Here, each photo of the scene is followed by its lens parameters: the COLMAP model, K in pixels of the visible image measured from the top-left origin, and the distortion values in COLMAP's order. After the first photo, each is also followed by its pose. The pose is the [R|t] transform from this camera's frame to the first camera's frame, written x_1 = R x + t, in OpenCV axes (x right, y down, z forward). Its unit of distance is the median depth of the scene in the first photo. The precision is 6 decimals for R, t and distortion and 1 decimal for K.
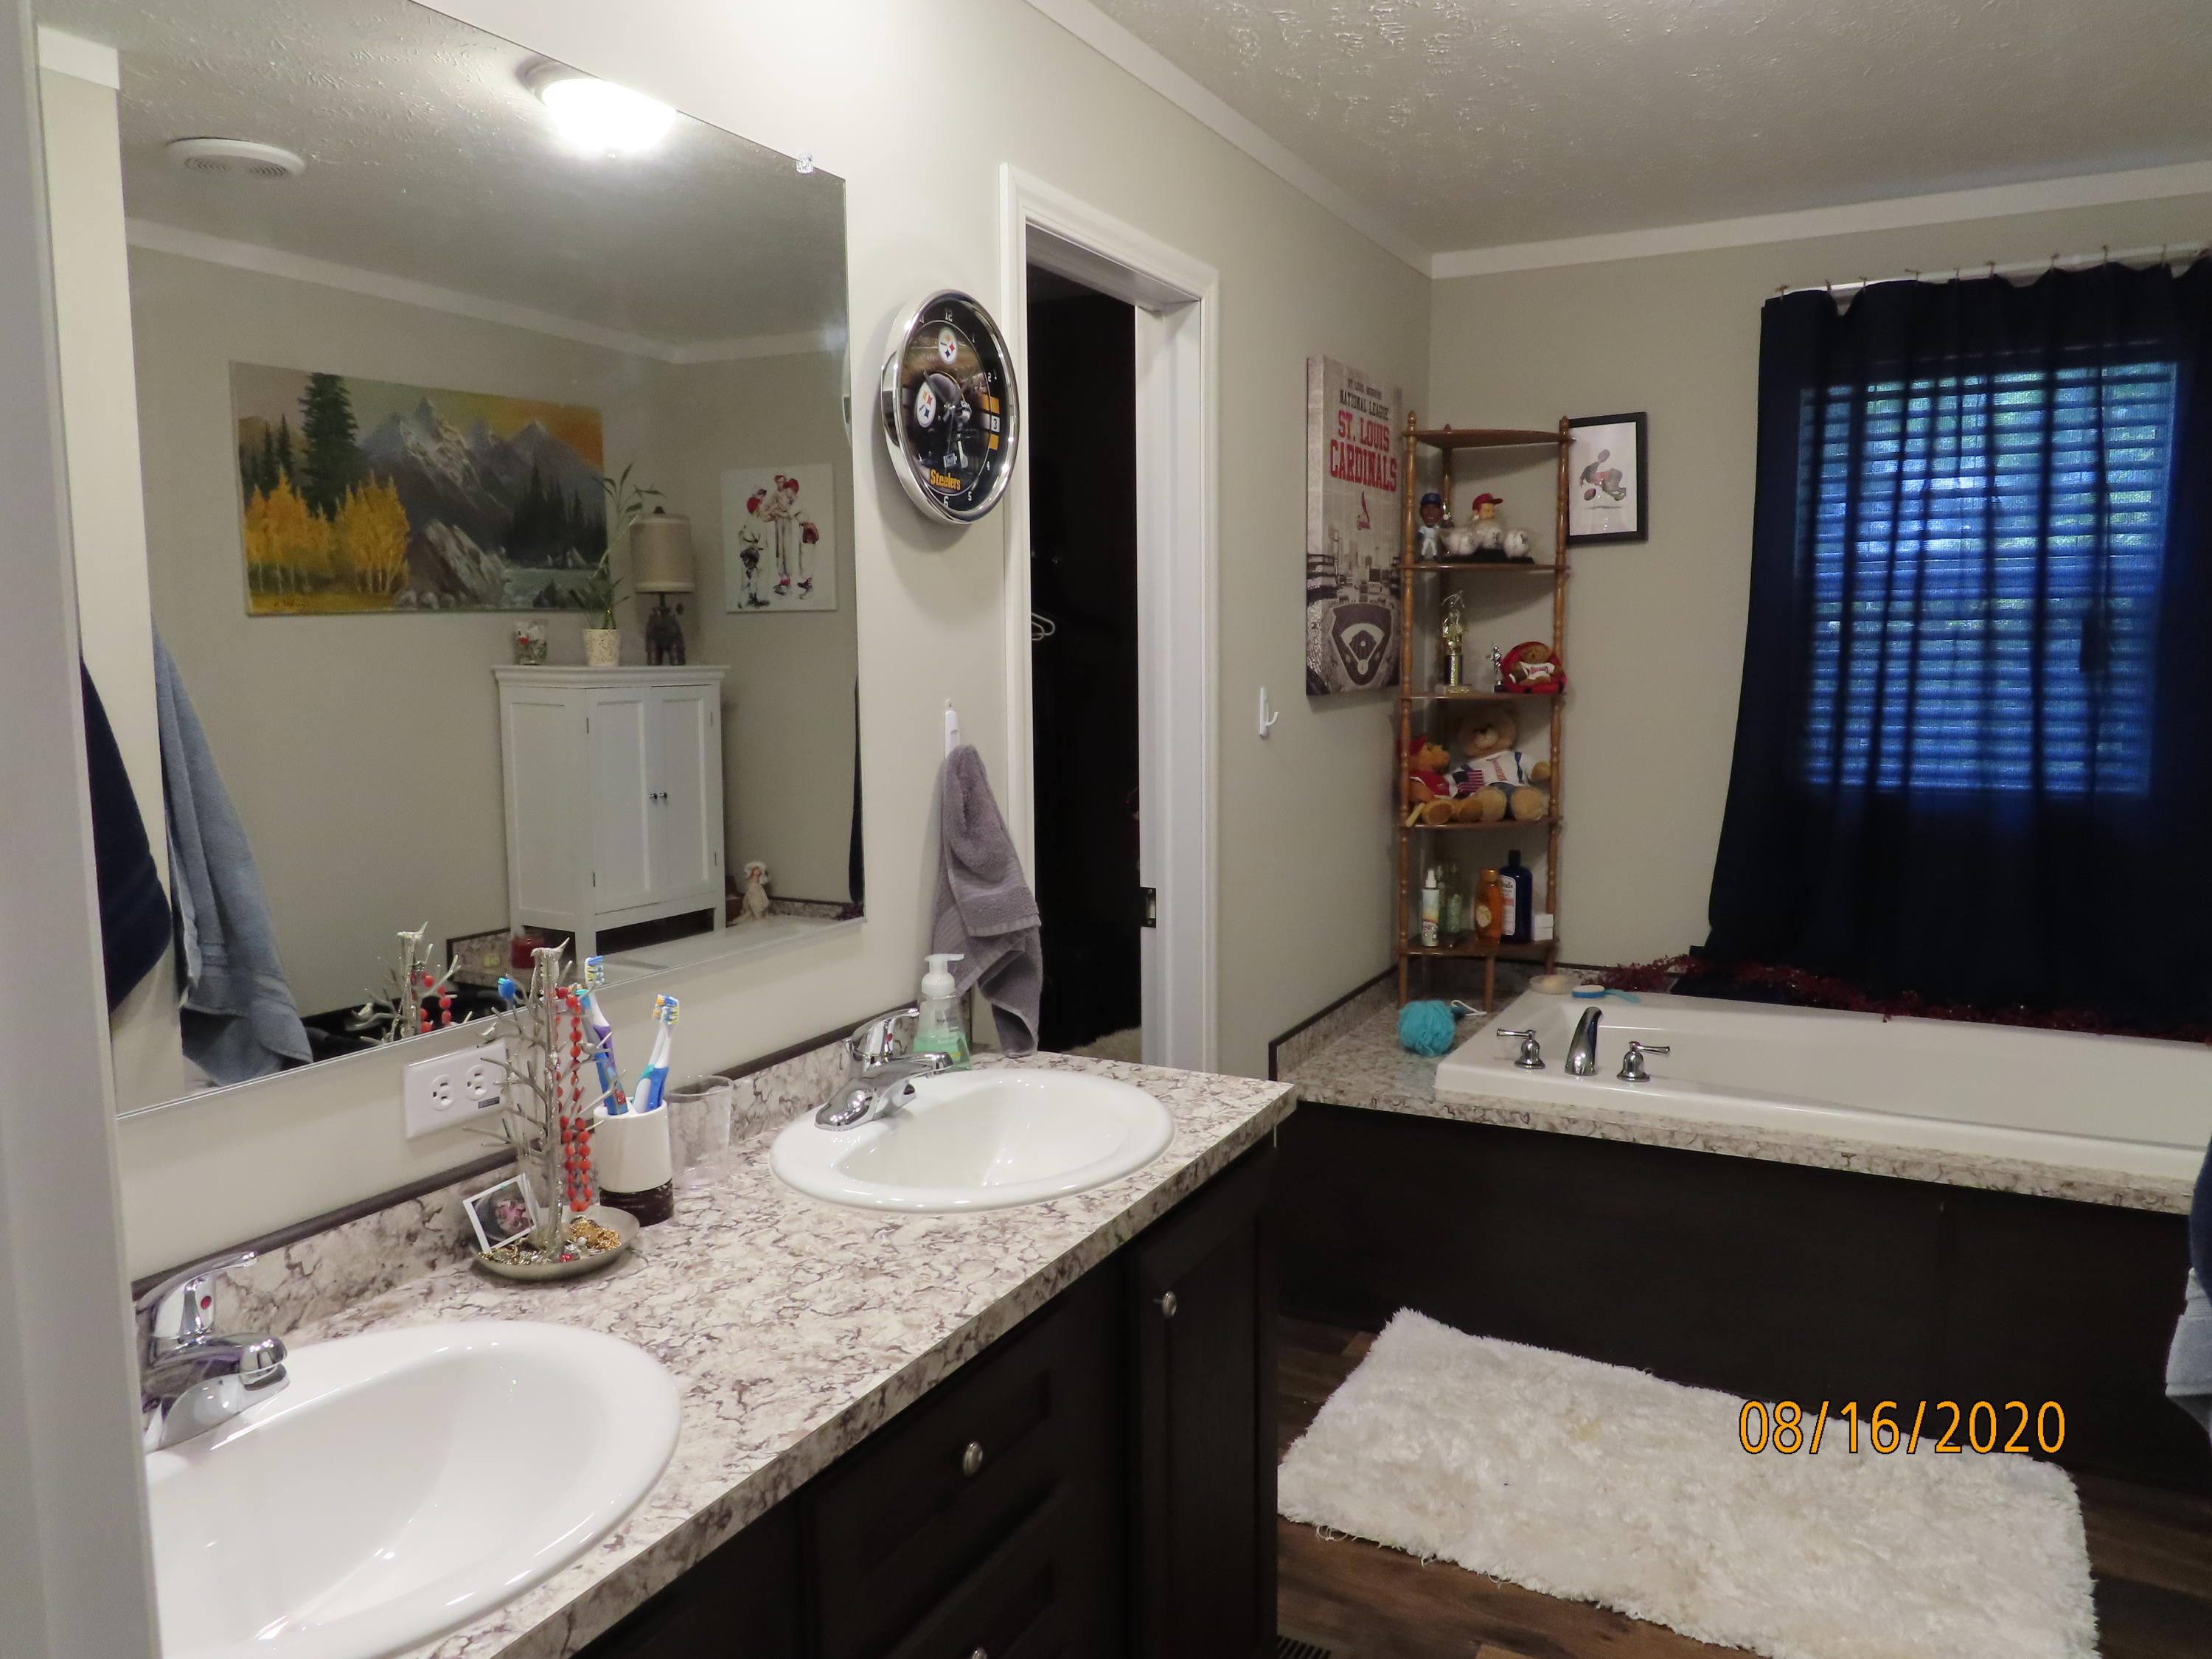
lens RADIAL K [[1574.6, 0, 1085.5], [0, 1574.6, 832.8], [0, 0, 1]] dist [-0.016635, 0.011039]
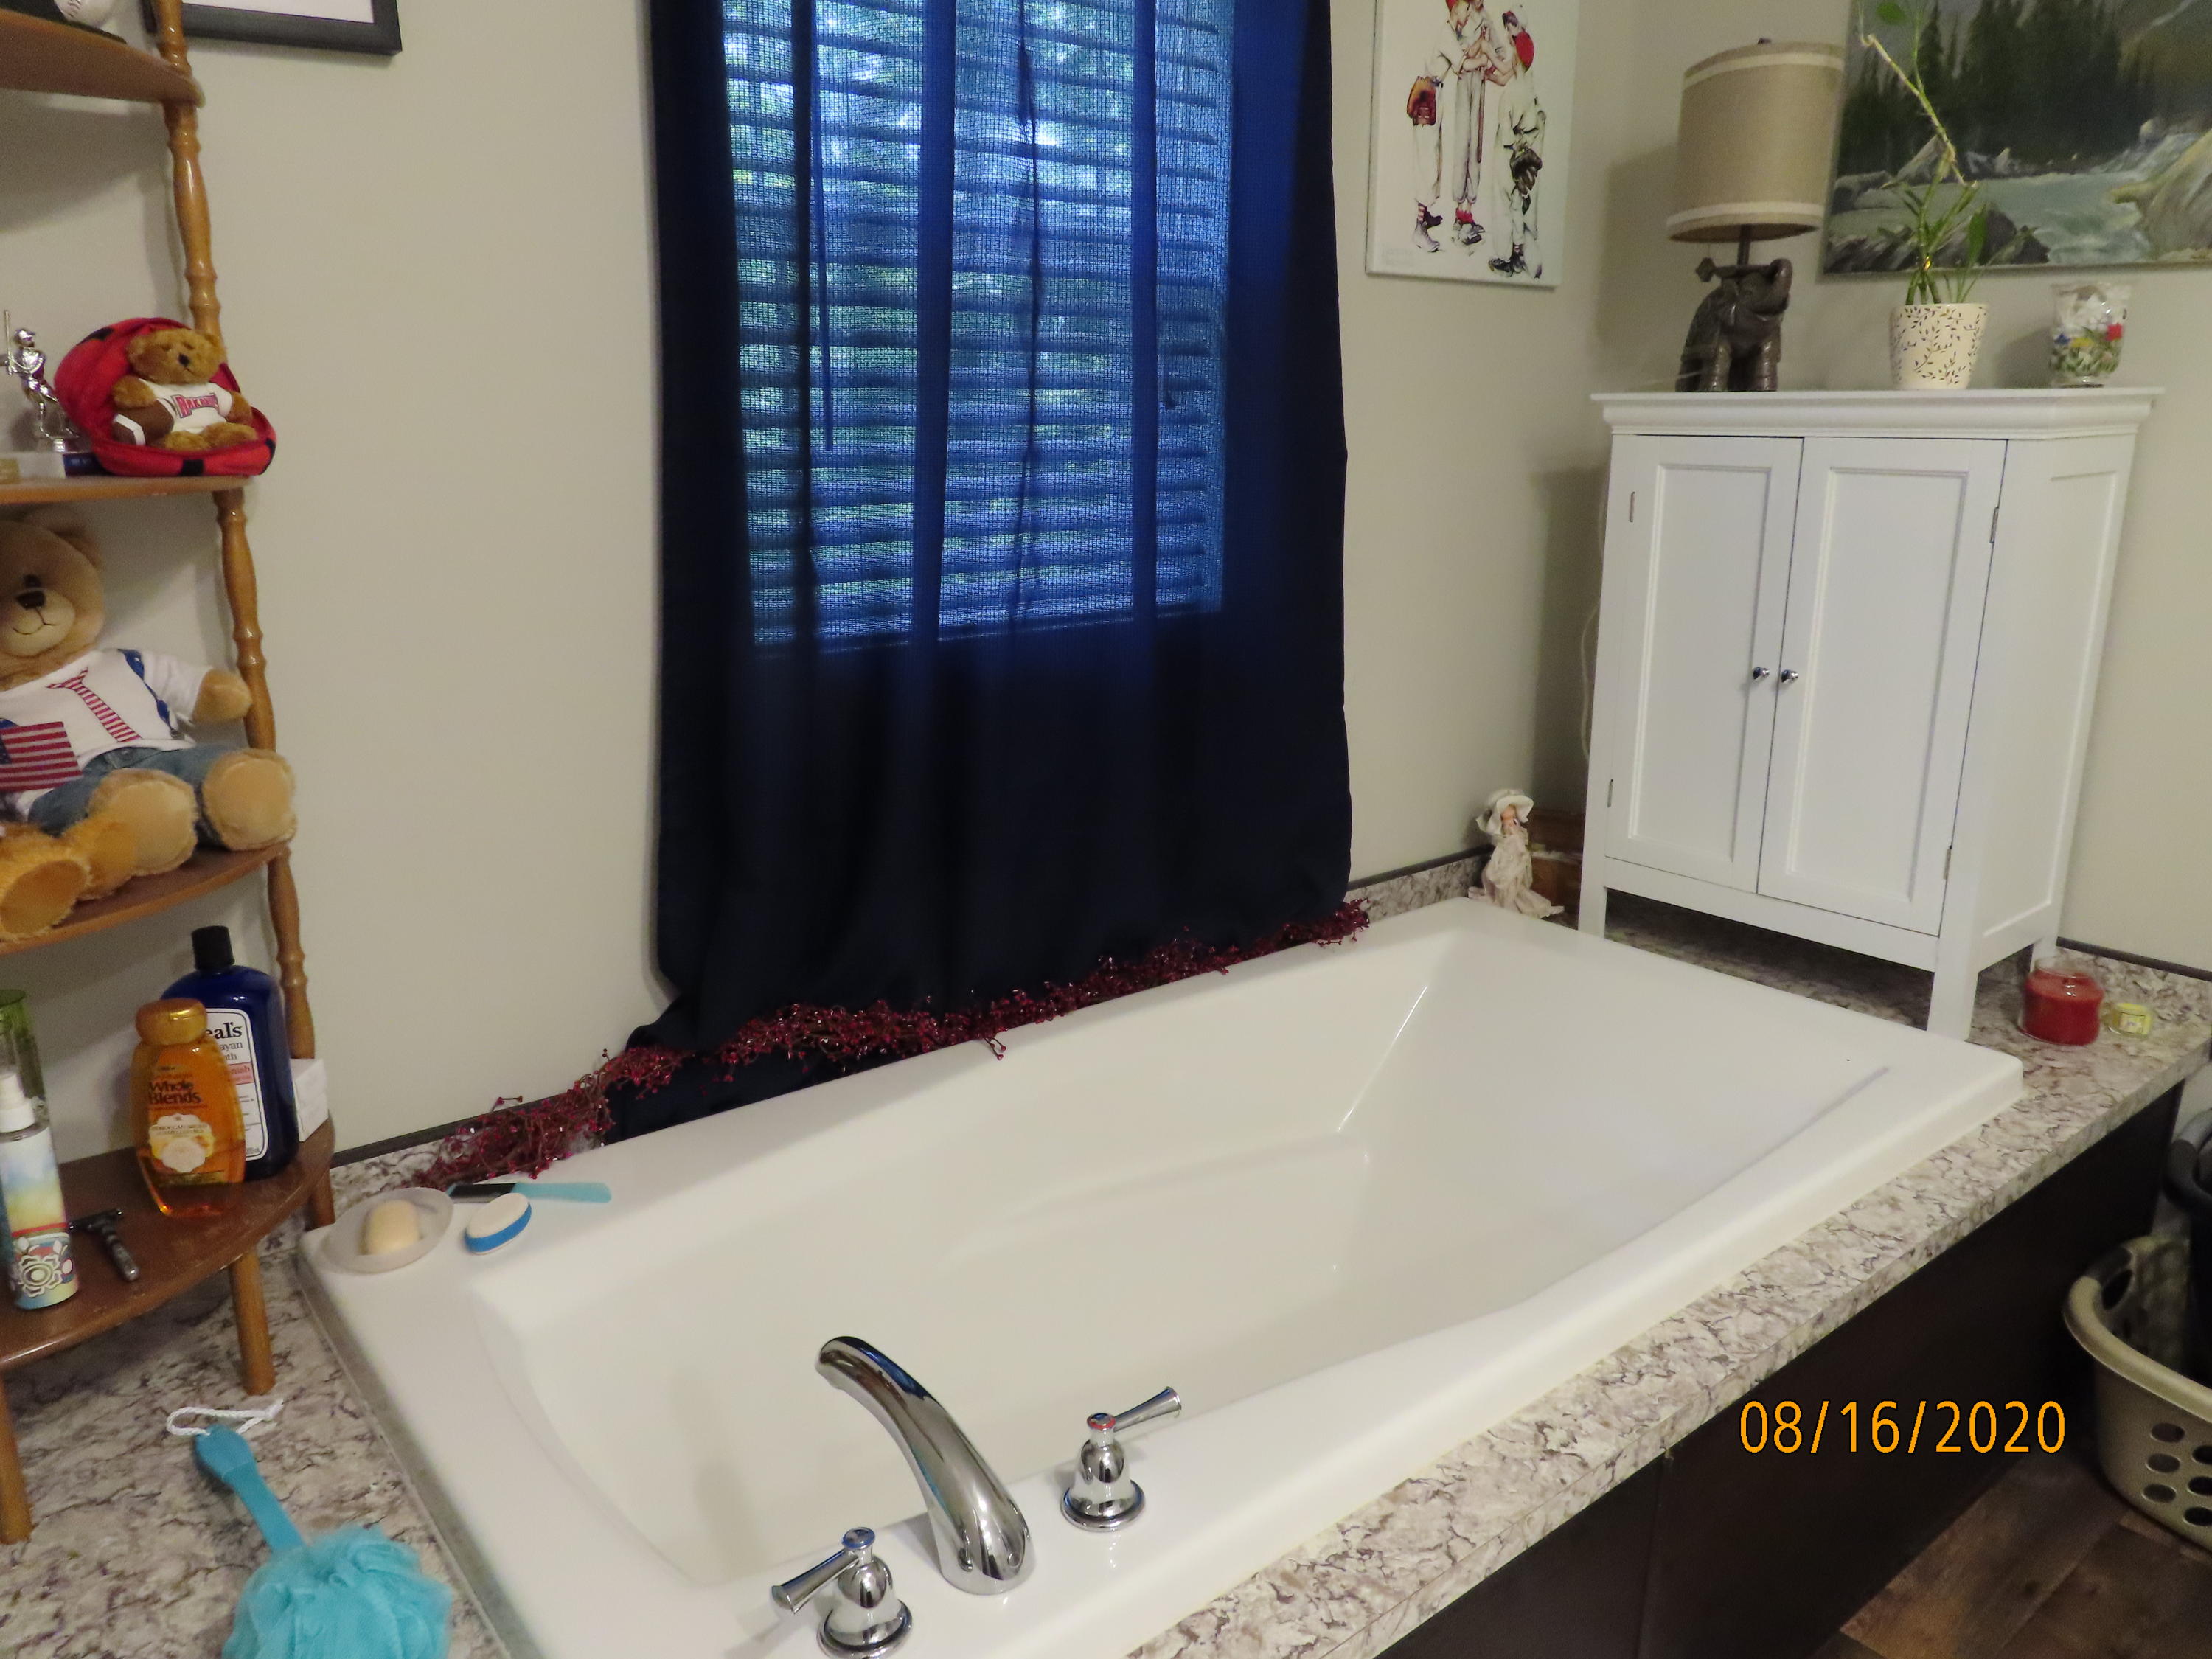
lens RADIAL K [[1574.6, 0, 1115.9], [0, 1574.6, 831.3], [0, 0, 1]] dist [-0.016635, 0.011039]
pose [[0.393266, -0.233562, 0.889264, 0.044439], [0.102911, 0.972300, 0.209860, -0.064203], [-0.913647, 0.008984, 0.406409, 0.677152]]
